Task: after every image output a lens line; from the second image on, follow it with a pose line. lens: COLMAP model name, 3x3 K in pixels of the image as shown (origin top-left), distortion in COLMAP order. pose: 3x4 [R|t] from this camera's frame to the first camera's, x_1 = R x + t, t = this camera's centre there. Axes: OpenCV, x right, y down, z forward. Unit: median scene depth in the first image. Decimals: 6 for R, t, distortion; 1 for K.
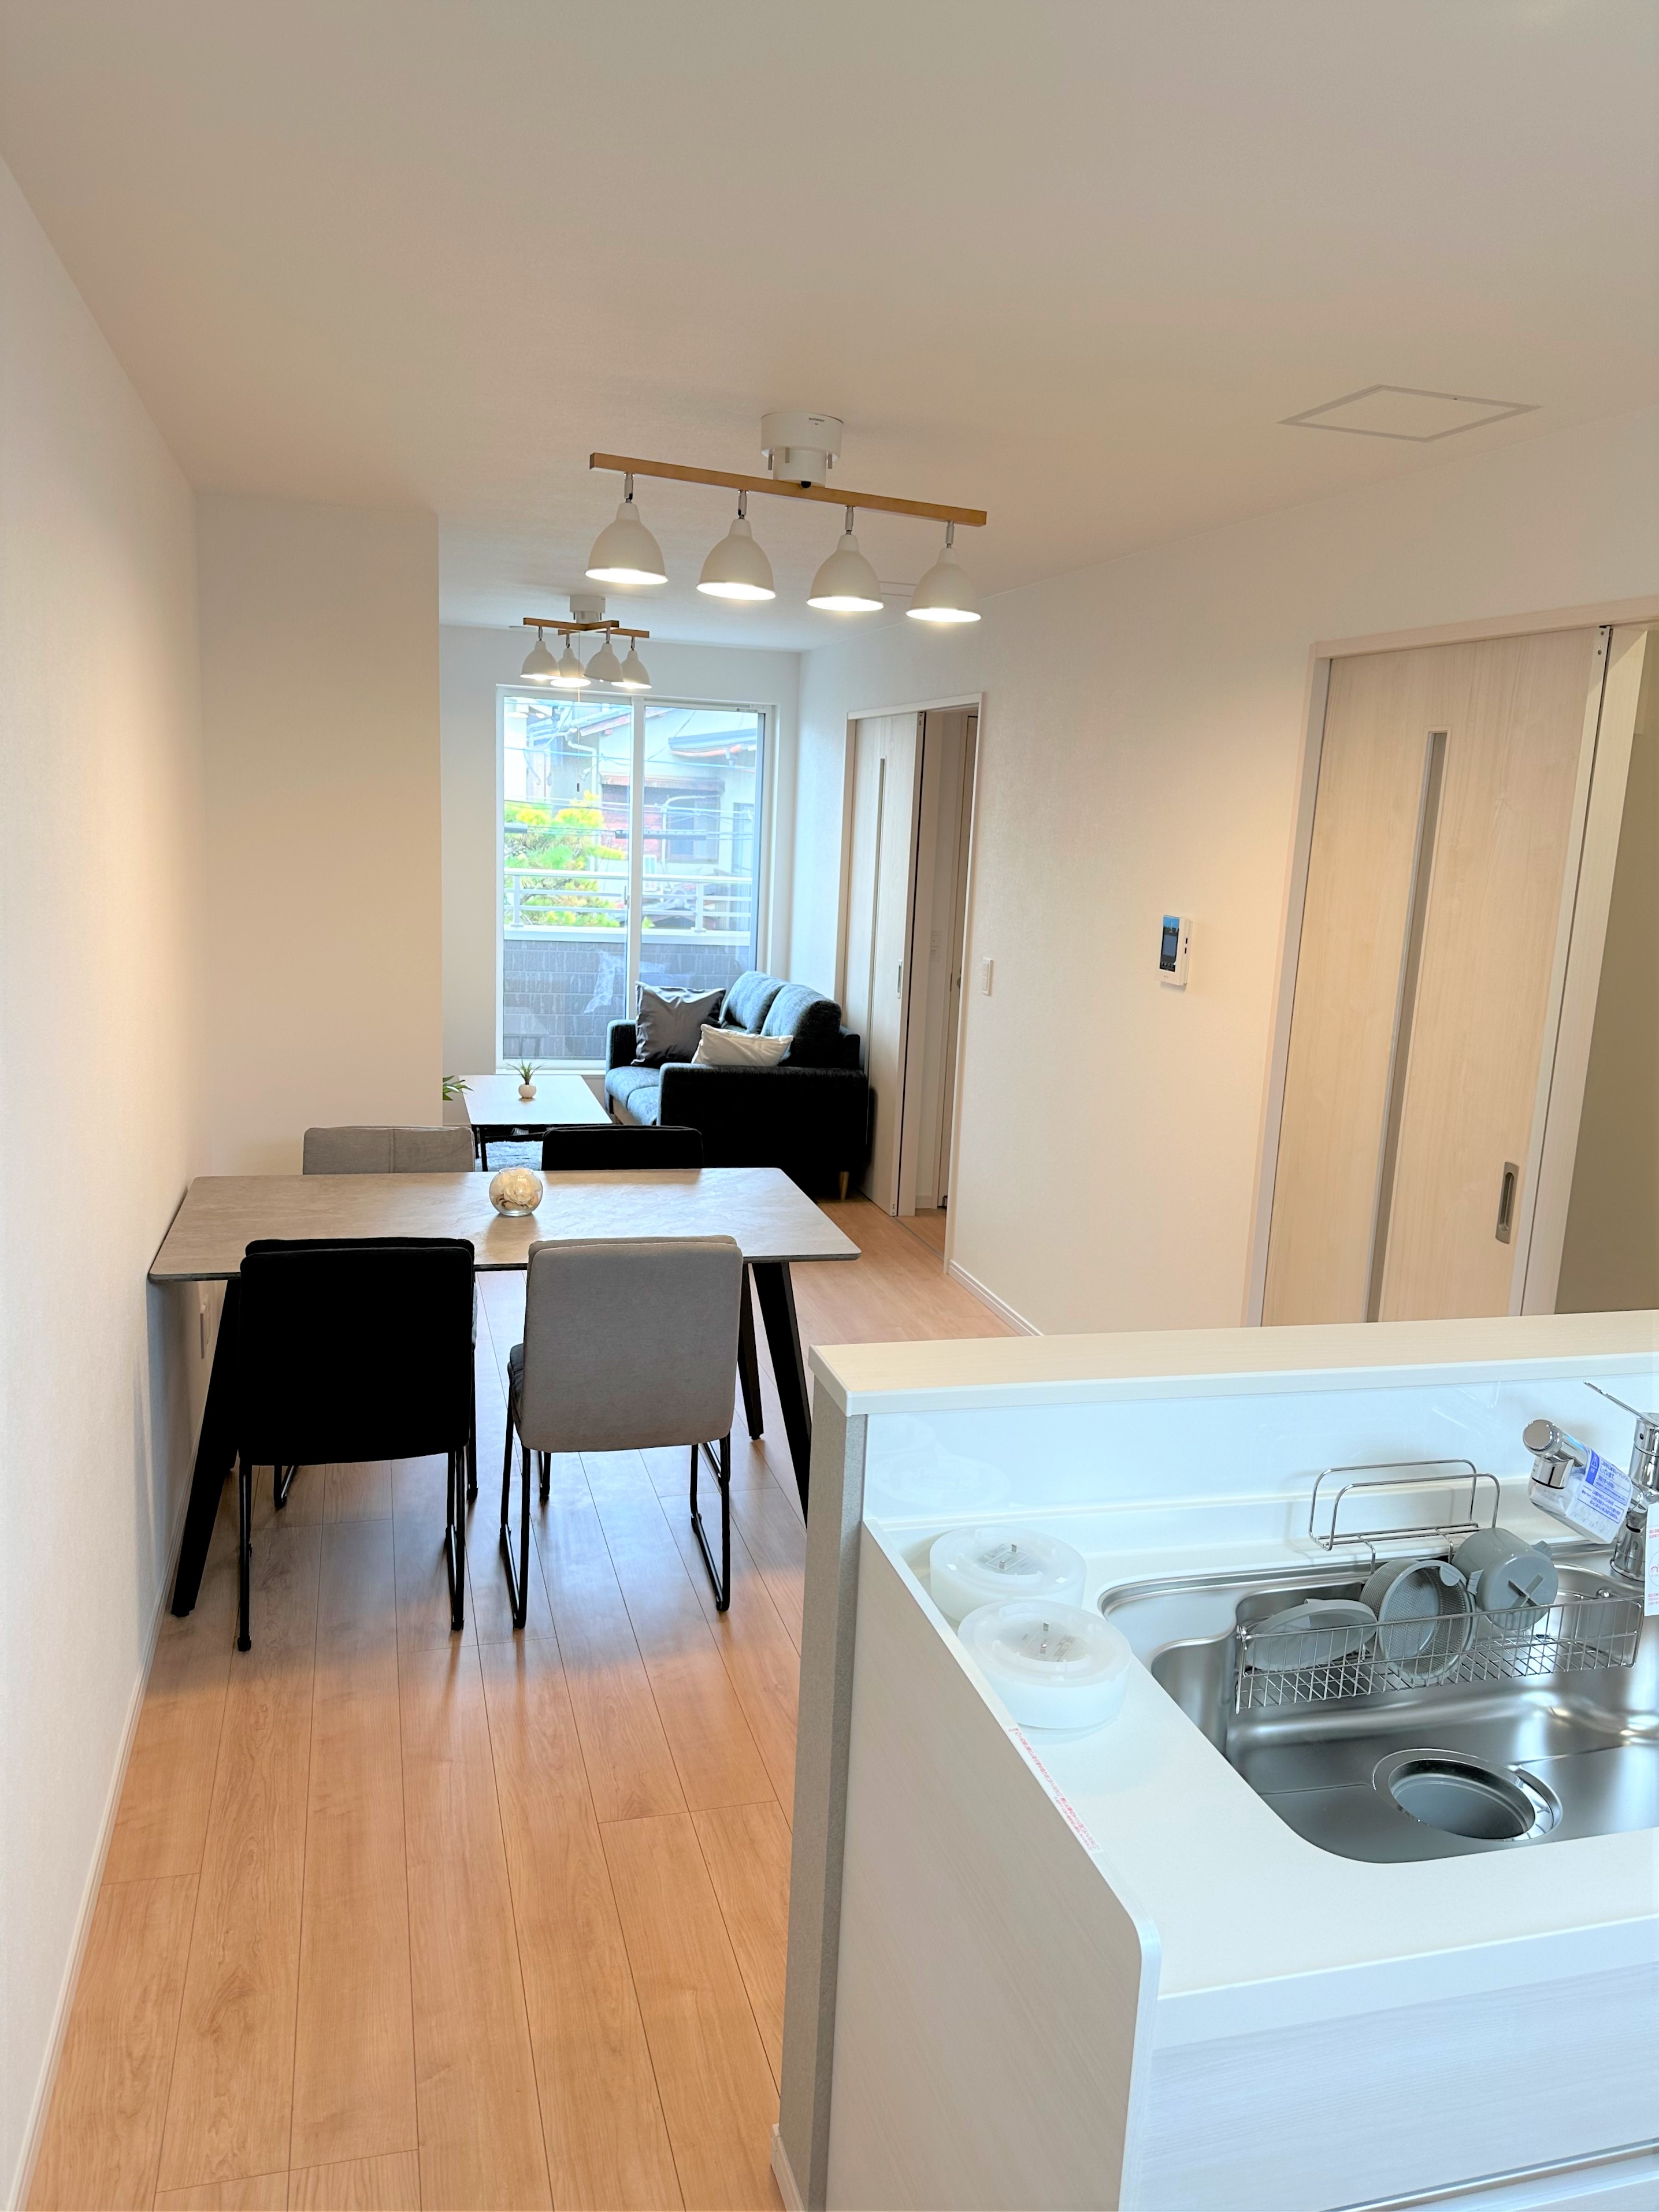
lens RADIAL K [[1579.5, 0, 822.7], [0, 1579.5, 1125.2], [0, 0, 1]] dist [0.037066, -0.021315]
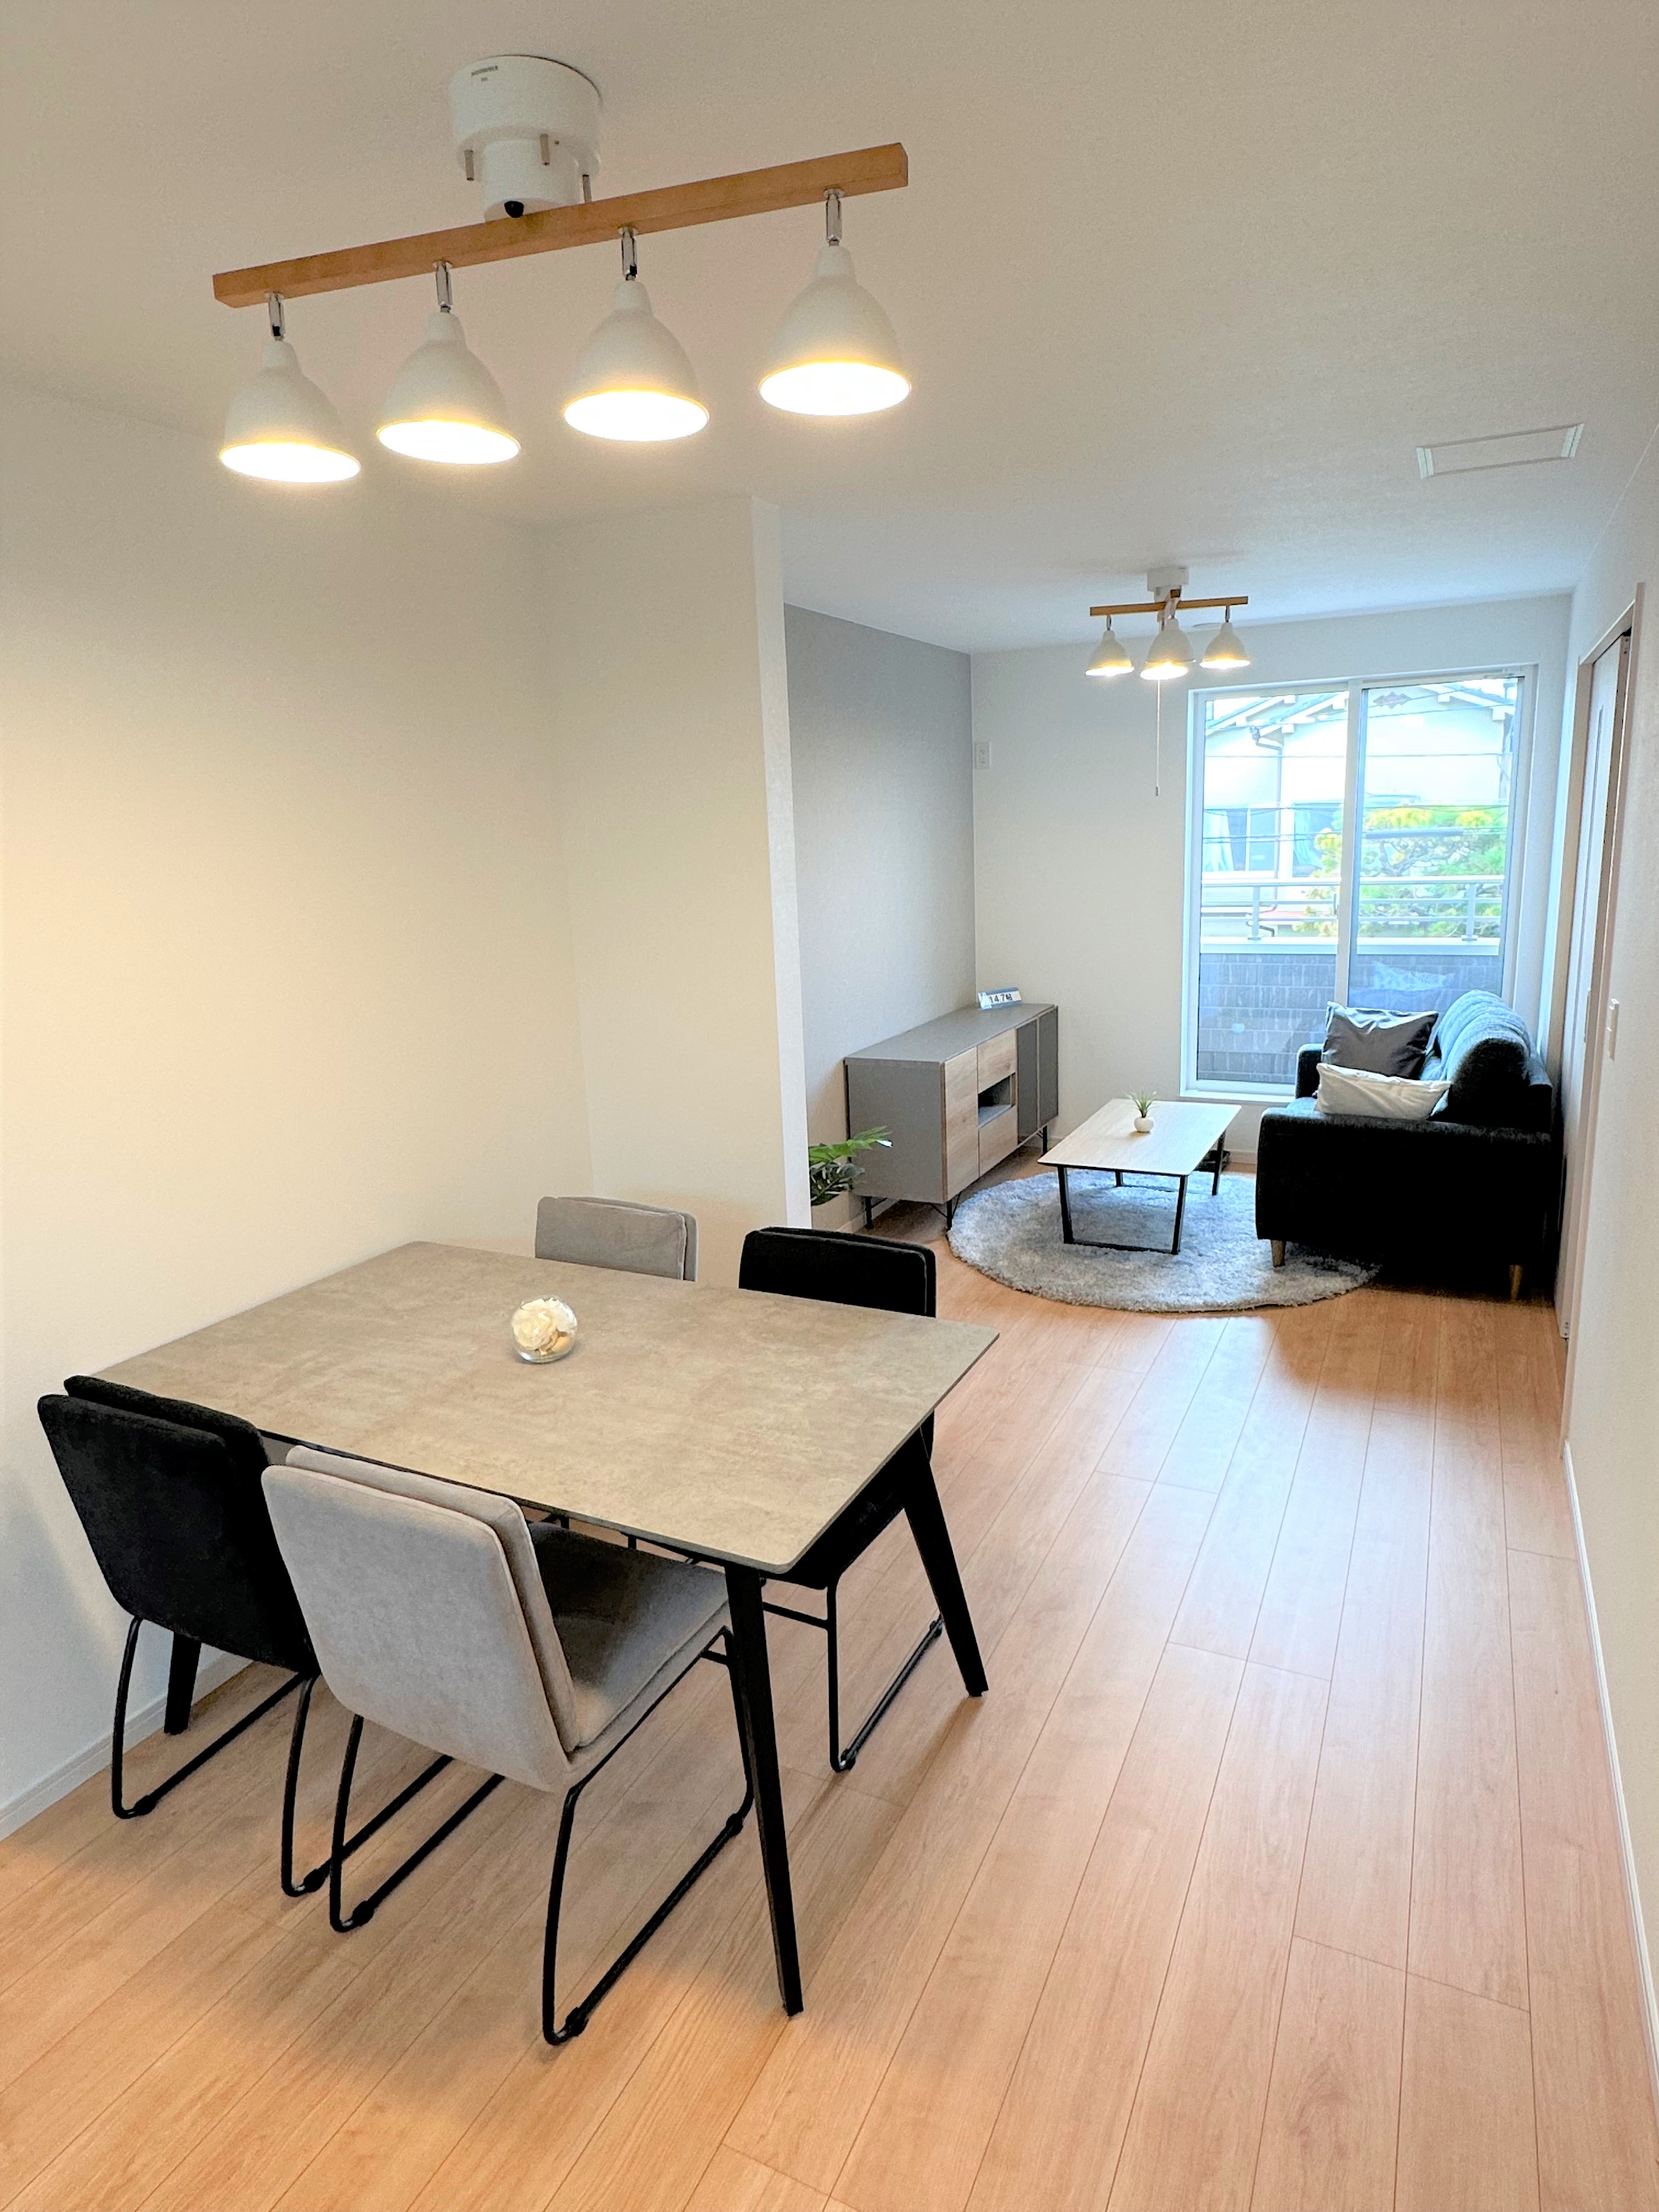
lens RADIAL K [[1276.2, 0, 829.0], [0, 1276.2, 1094.5], [0, 0, 1]] dist [-0.014920, -0.000579]
pose [[0.747988, 0.063578, -0.660660, 0.146262], [-0.058287, 0.997848, 0.030036, -0.045147], [0.661148, 0.016042, 0.750084, 0.287723]]
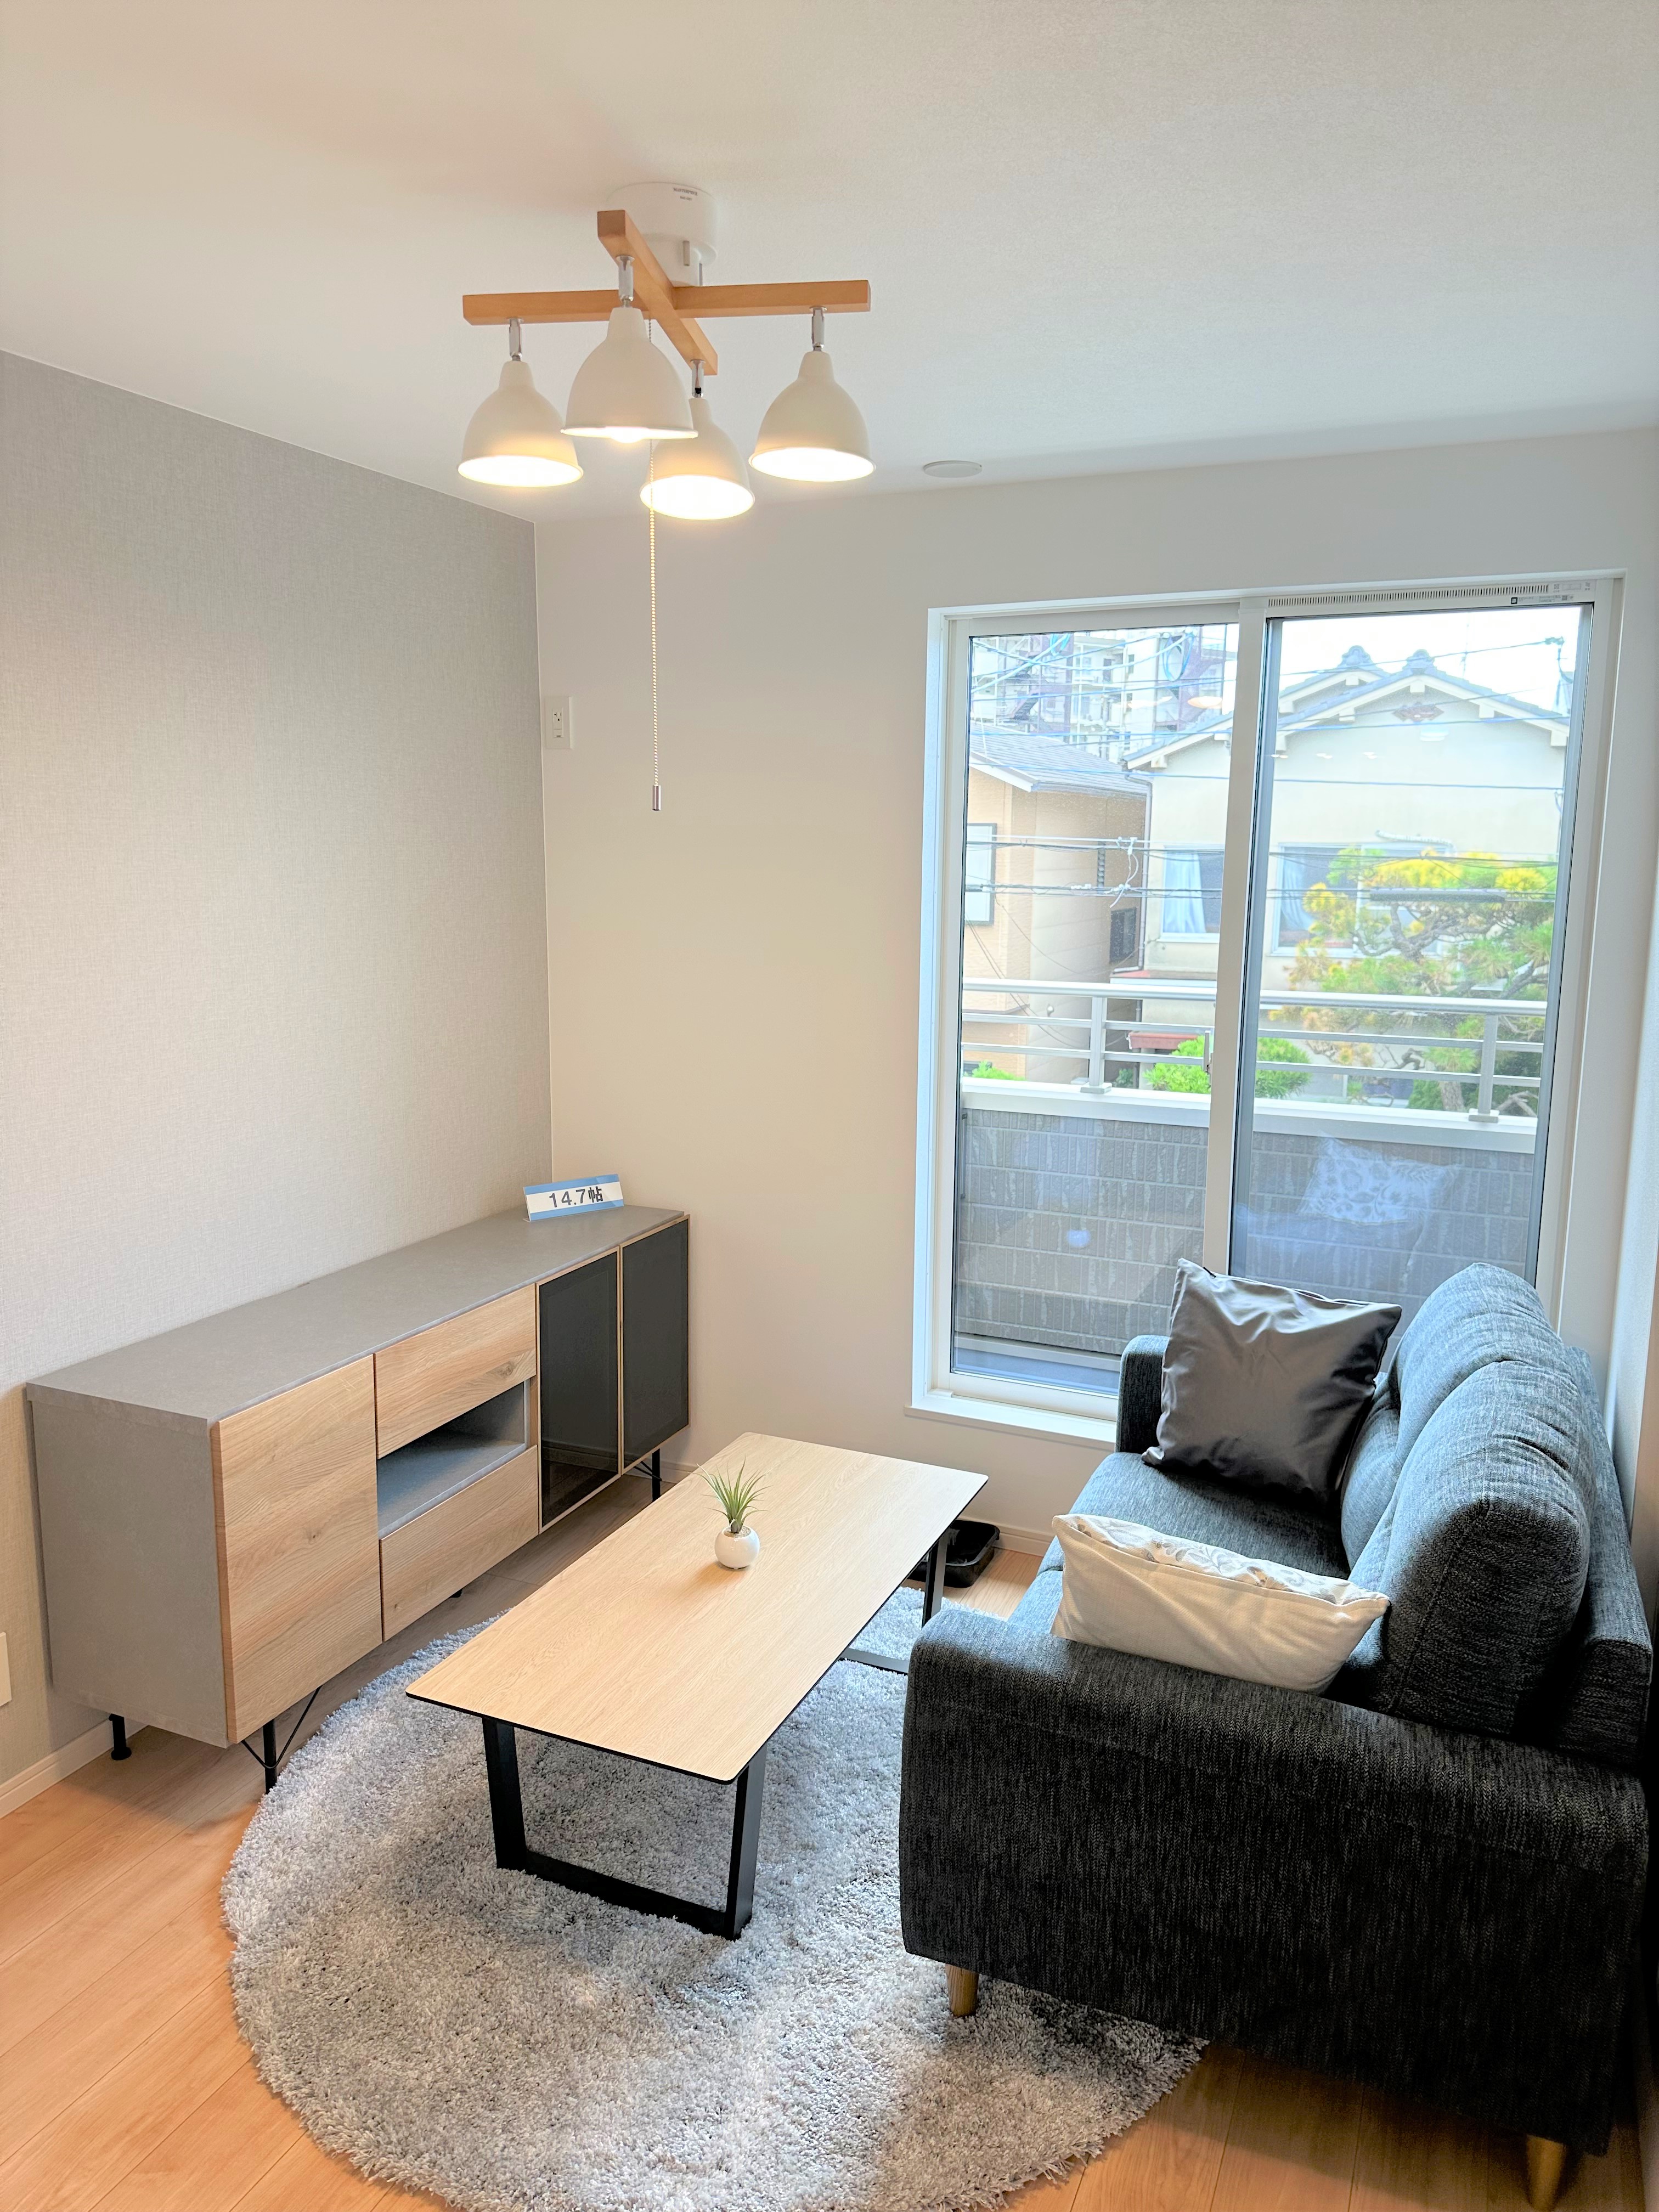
lens RADIAL K [[1579.3, 0, 835.6], [0, 1579.3, 1083.2], [0, 0, 1]] dist [0.037066, -0.021315]
pose [[0.783273, 0.055334, -0.619211, 0.068860], [-0.097924, 0.994578, -0.034992, -0.114817], [0.613918, 0.088044, 0.784445, 0.612717]]
